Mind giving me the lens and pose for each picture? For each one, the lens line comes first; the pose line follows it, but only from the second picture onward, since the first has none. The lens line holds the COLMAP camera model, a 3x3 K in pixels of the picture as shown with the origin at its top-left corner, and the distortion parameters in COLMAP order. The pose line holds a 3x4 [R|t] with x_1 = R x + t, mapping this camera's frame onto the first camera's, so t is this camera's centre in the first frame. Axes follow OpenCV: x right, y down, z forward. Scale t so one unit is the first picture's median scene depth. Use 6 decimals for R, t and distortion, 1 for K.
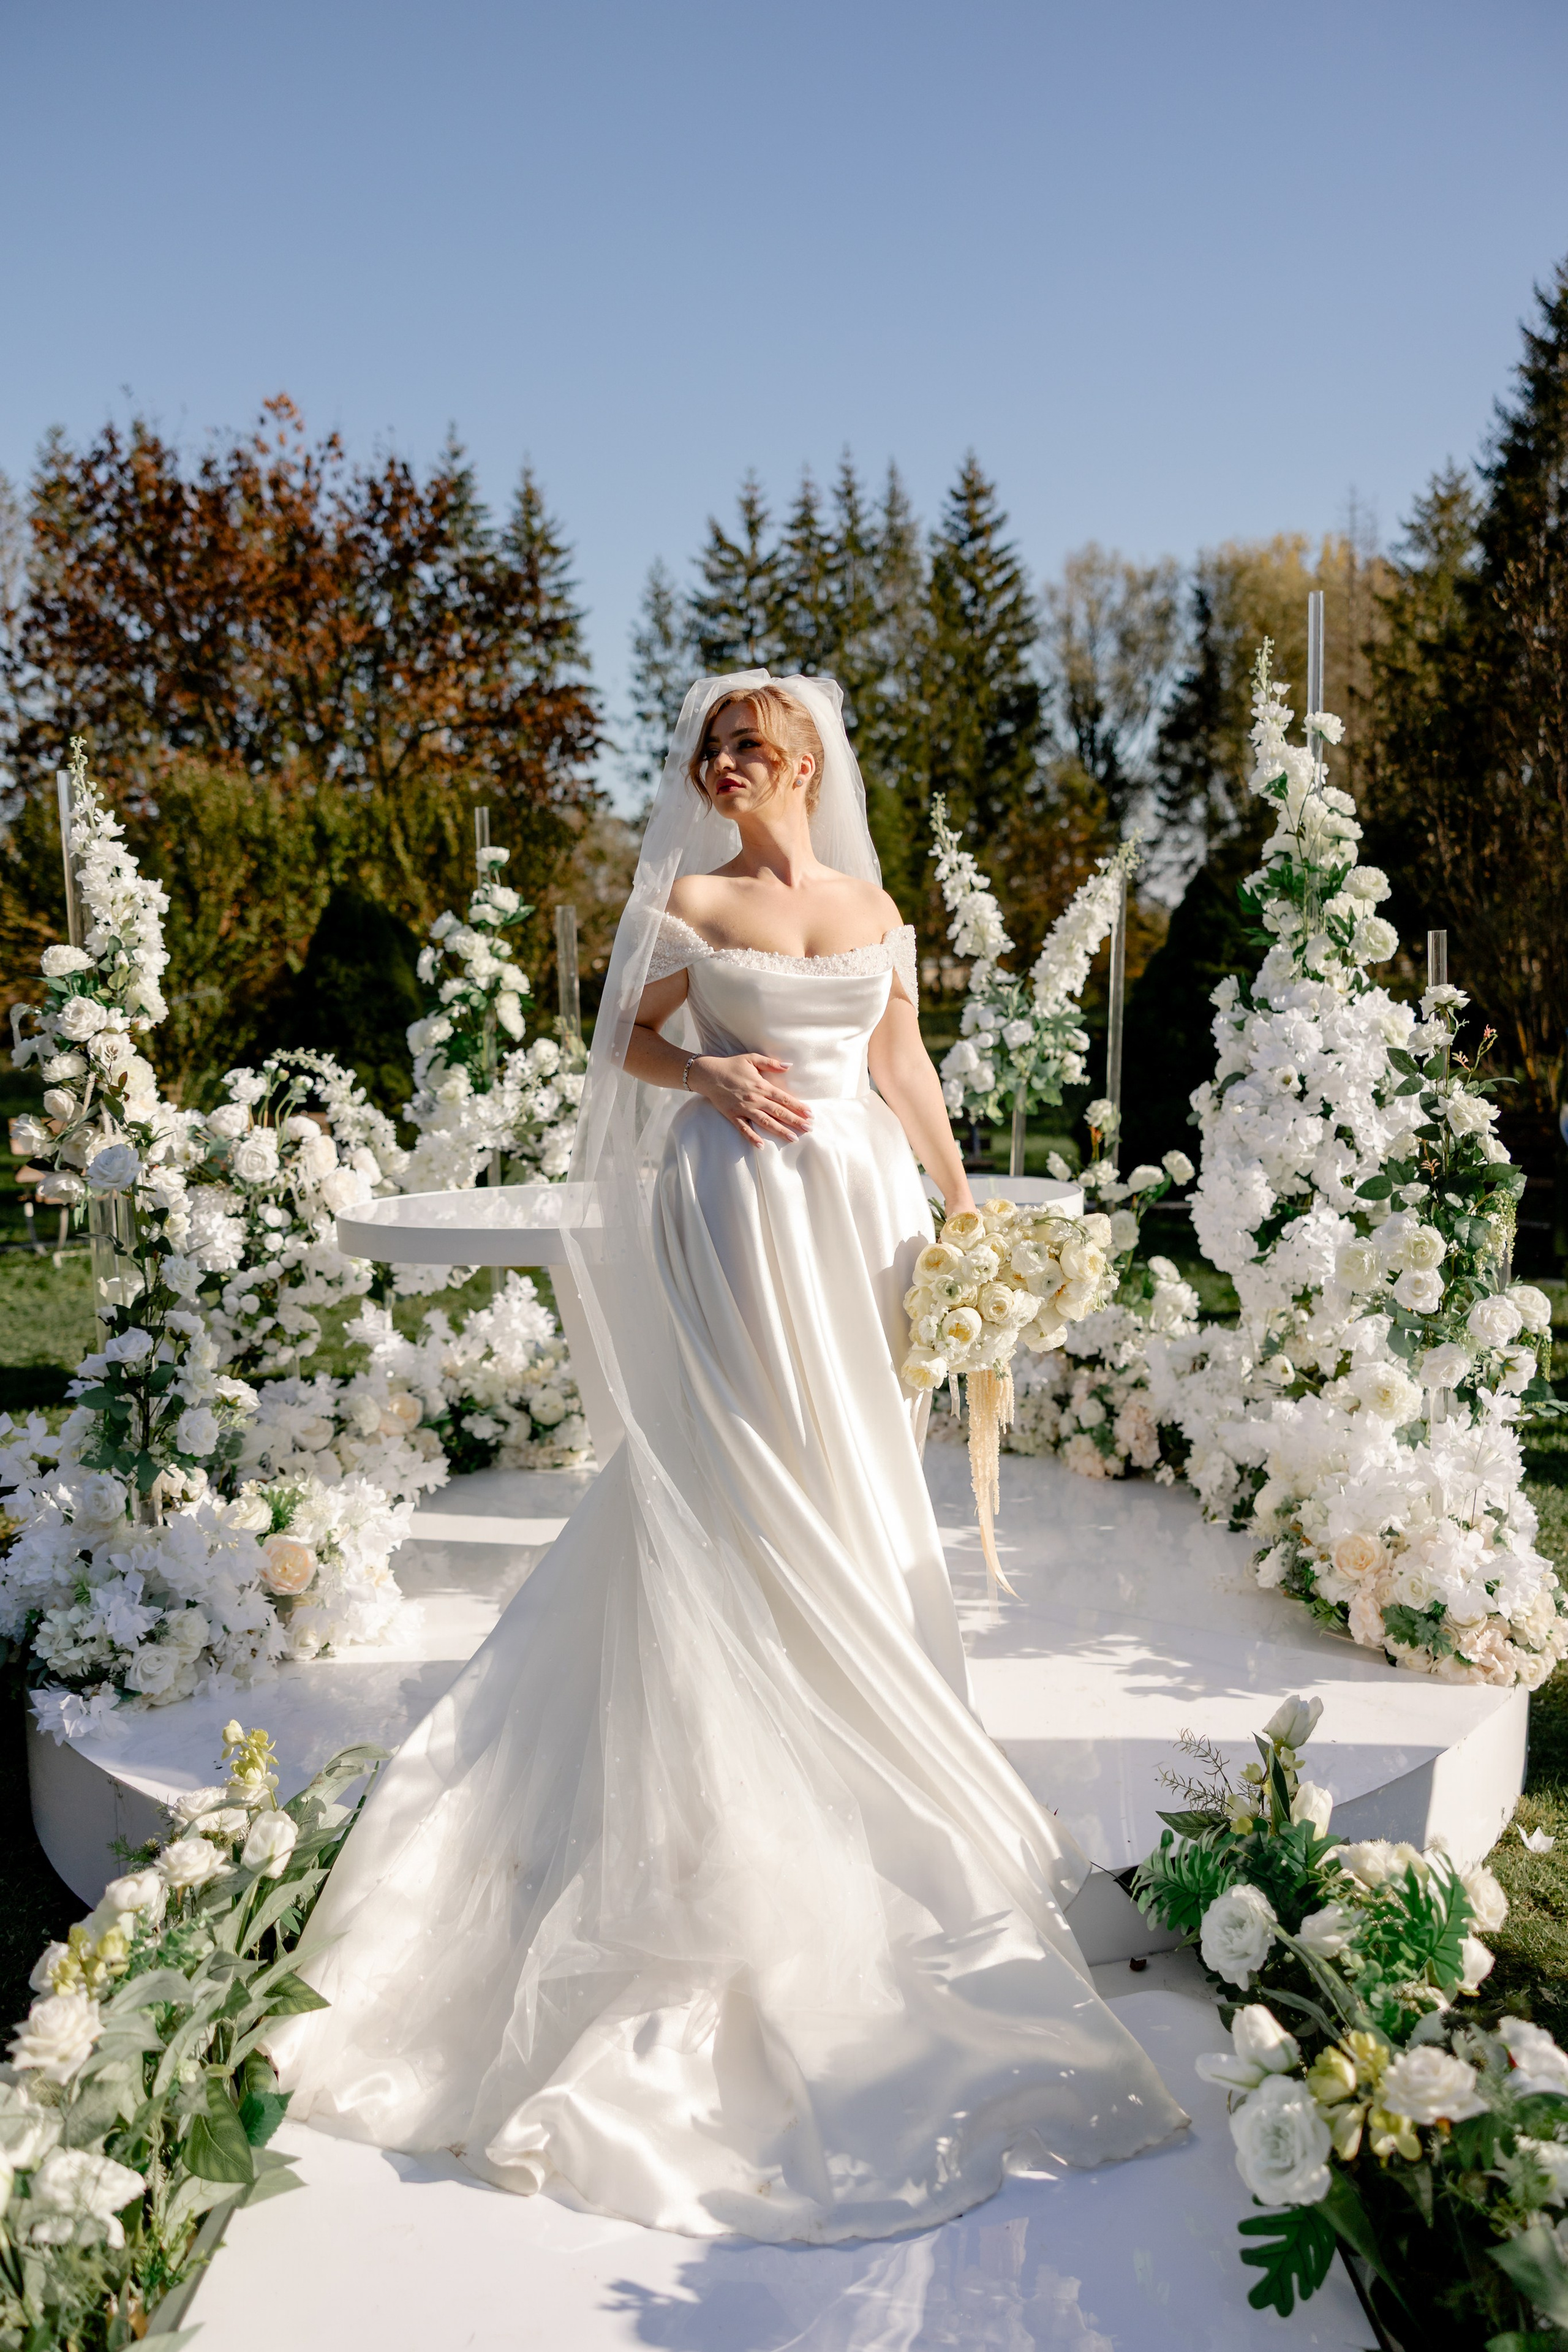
lens RADIAL K [[1826.8, 0, 785.0], [0, 1826.8, 1173.9], [0, 0, 1]] dist [0.010609, -0.001973]
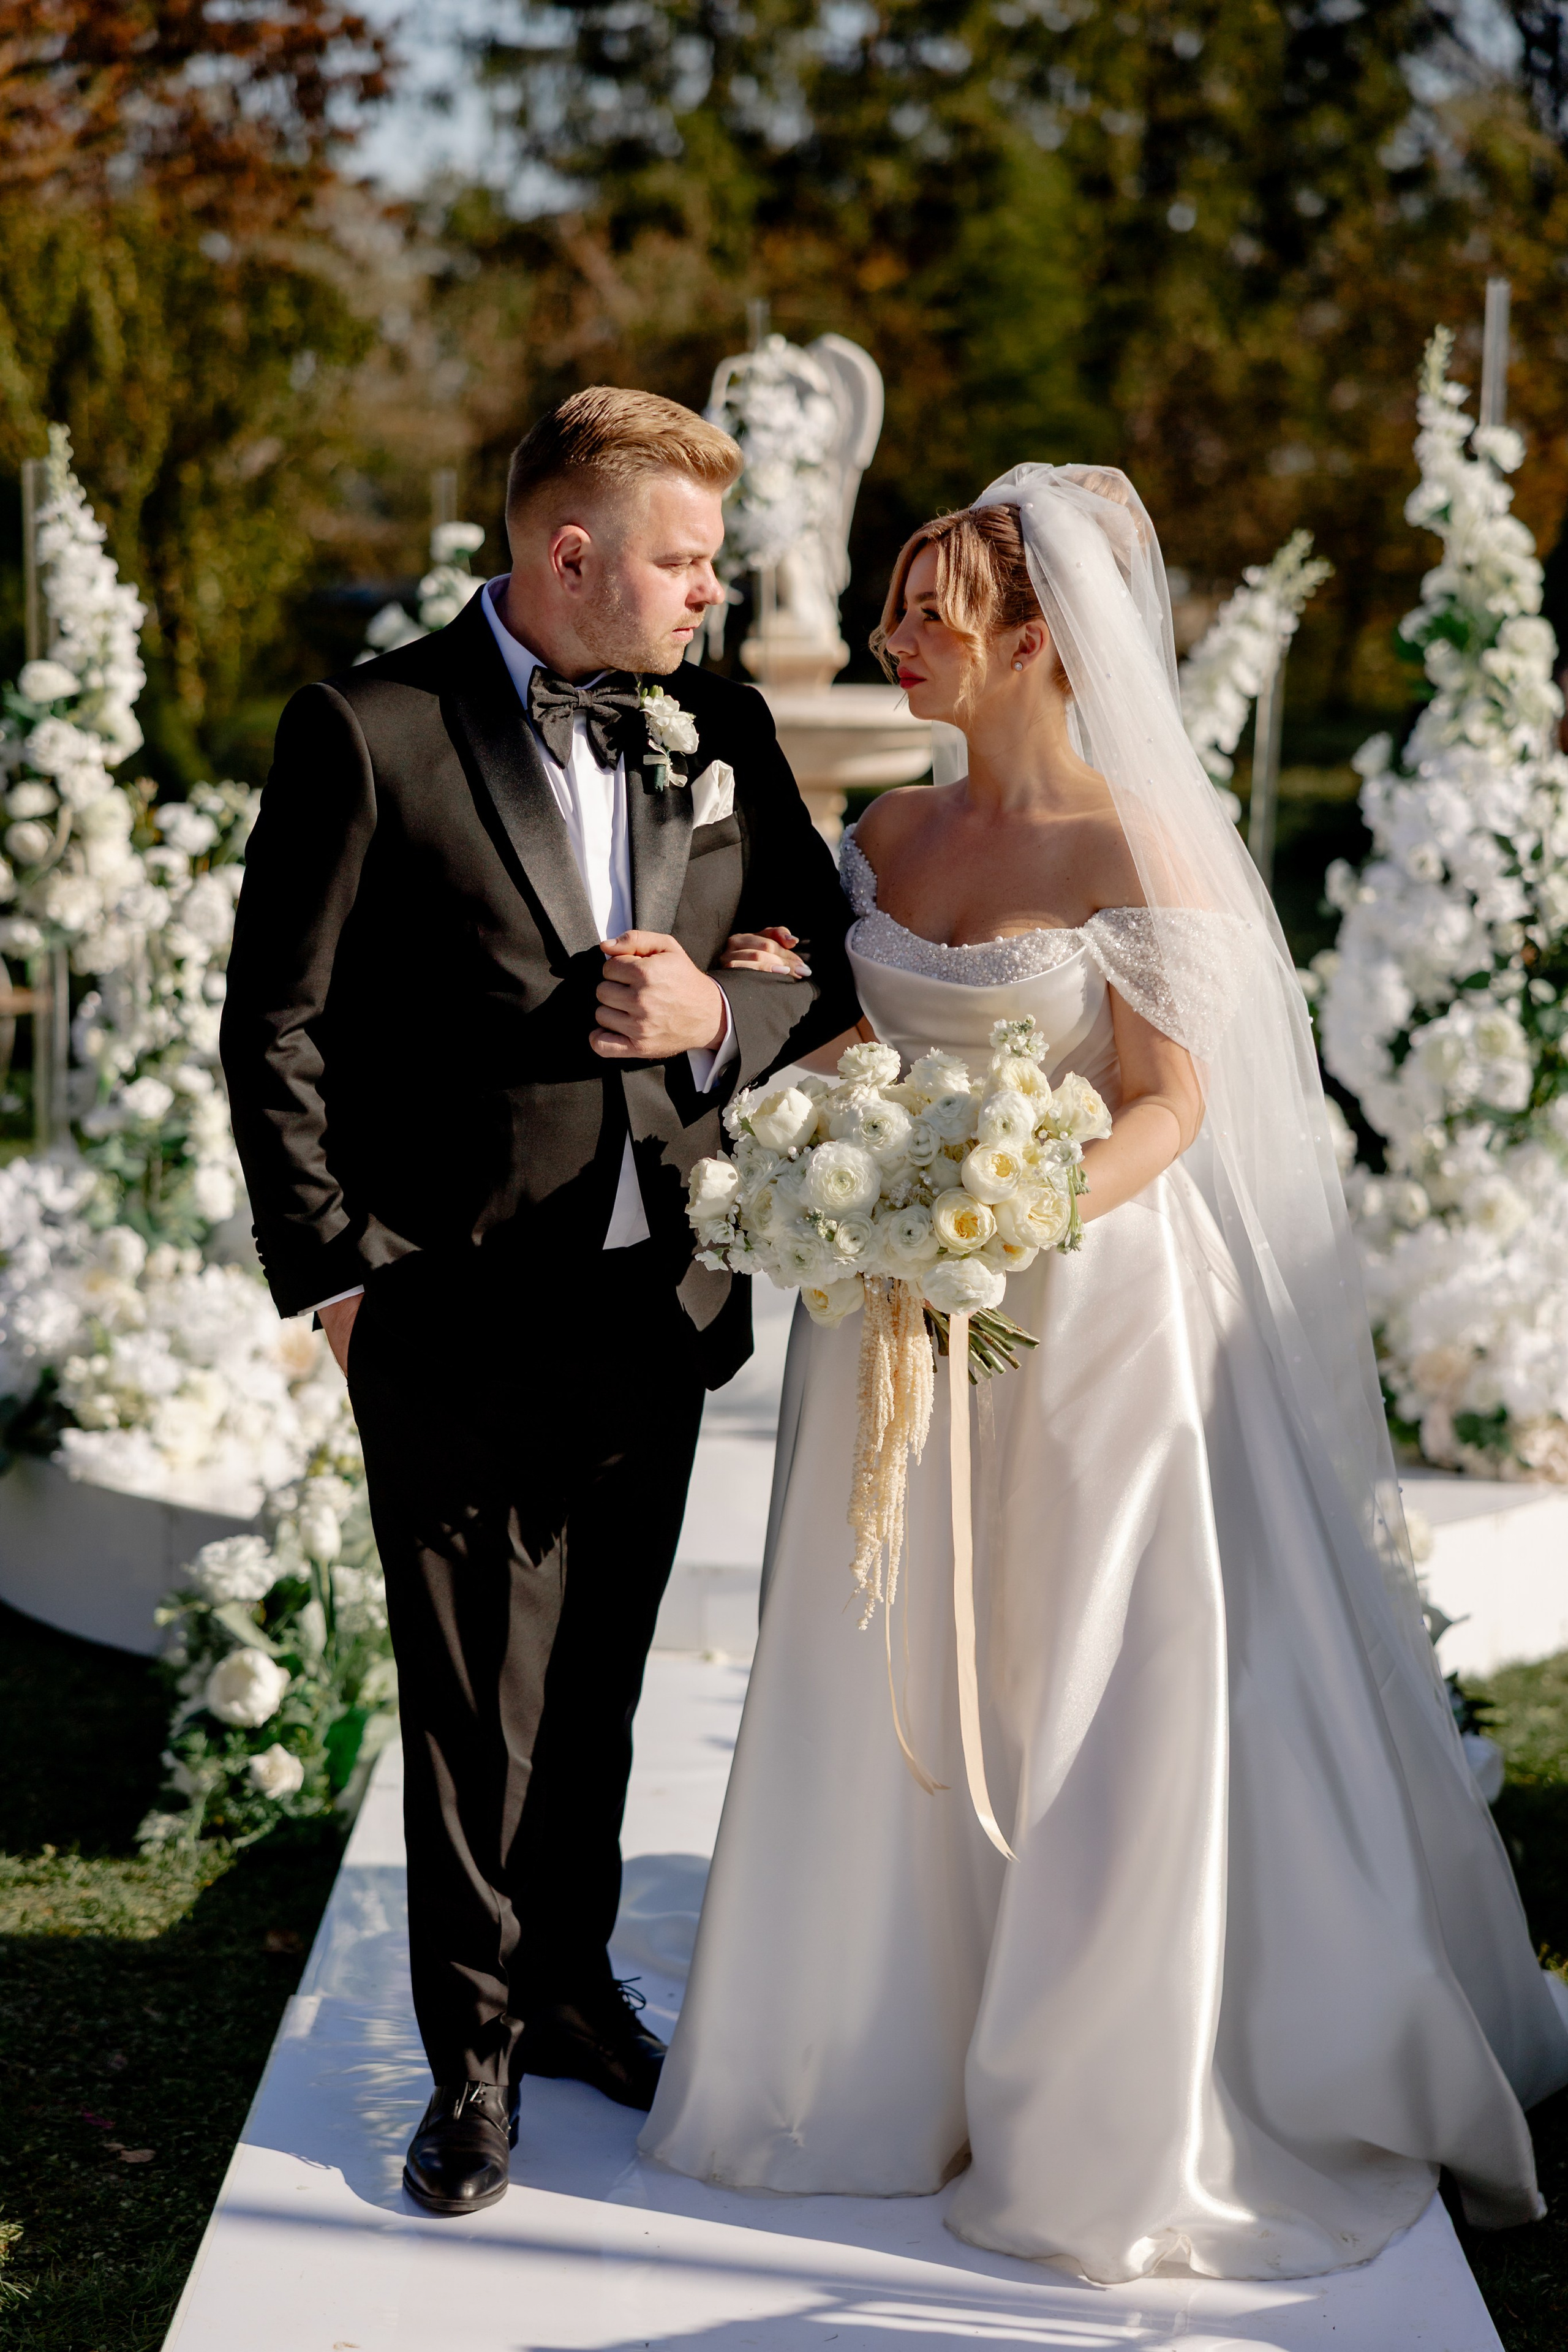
lens RADIAL K [[5049.8, 0, 741.8], [0, 5049.8, 1388.9], [0, 0, 1]] dist [-0.090496, 0.000000]
pose [[0.999398, 0.034454, 0.004015, -0.045787], [-0.034613, 0.998114, 0.050703, 0.082238], [-0.002260, -0.050811, 0.998706, -1.316010]]
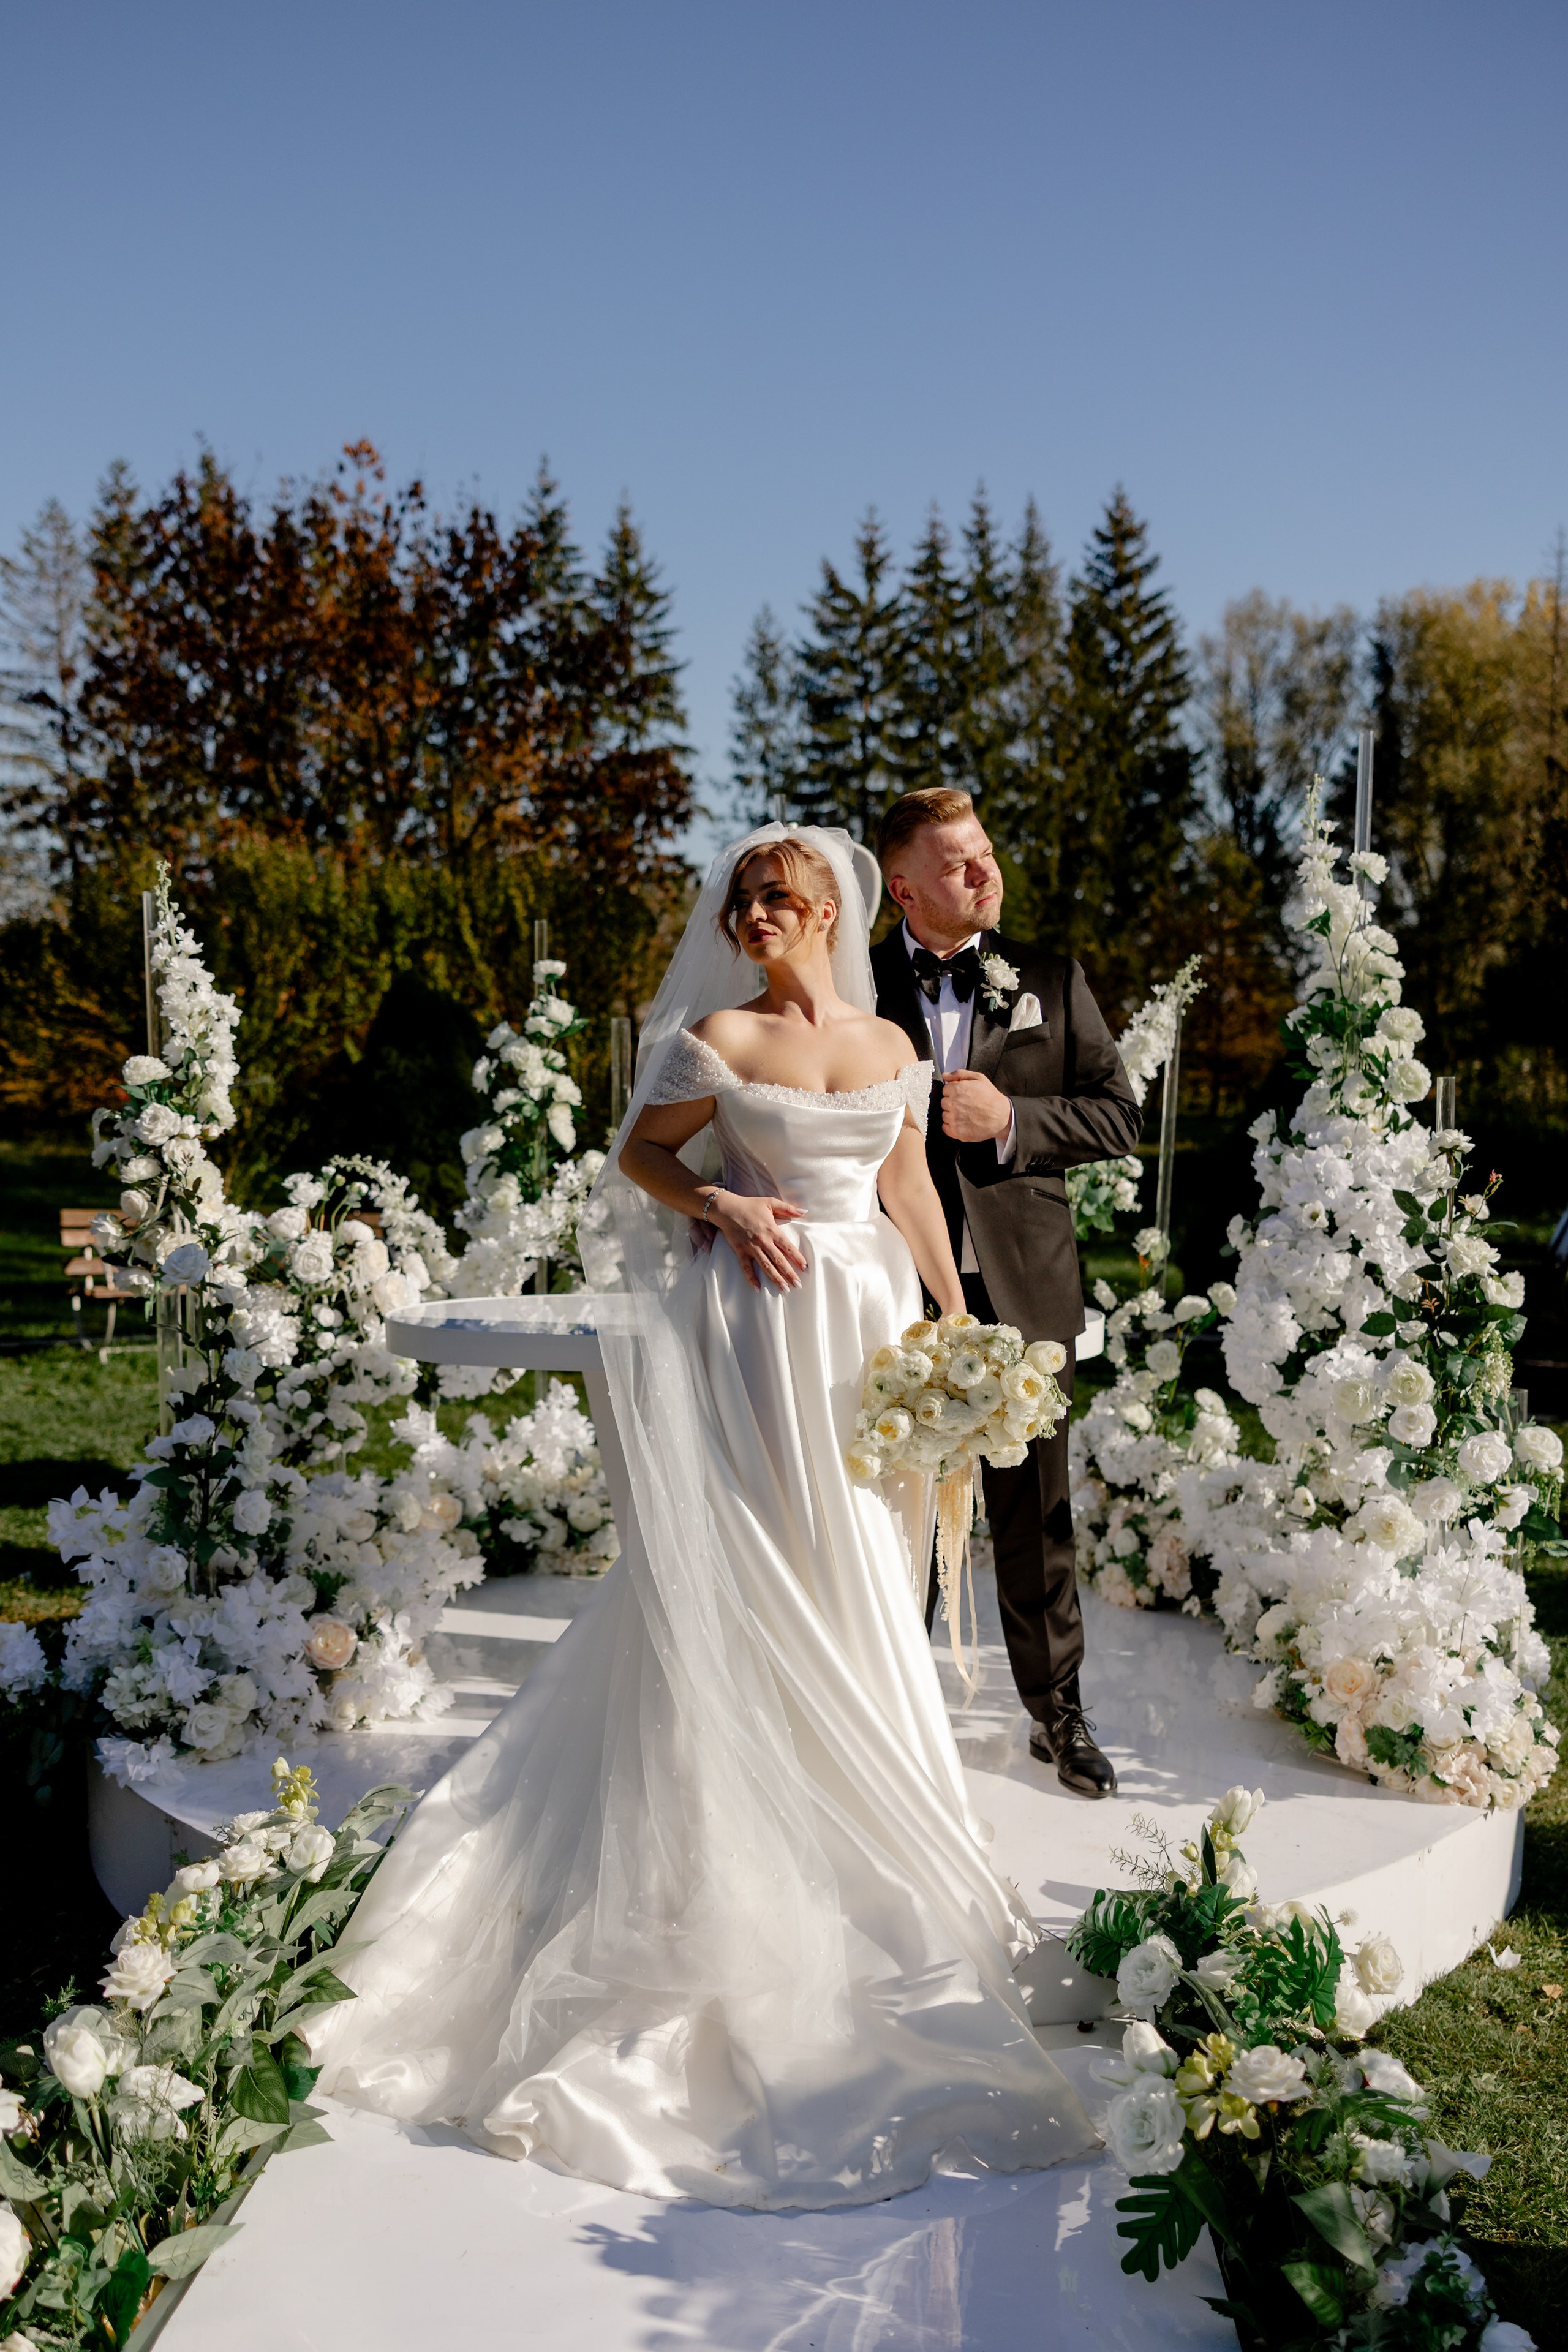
lens RADIAL K [[2094.6, 0, 731.0], [0, 2094.6, 1276.3], [0, 0, 1]] dist [-0.009977, 0.010877]
pose [[0.996337, 0.032994, -0.078887, 0.043219], [-0.033560, 0.999420, -0.005858, -0.000245], [0.078648, 0.008484, 0.996866, -0.171417]]
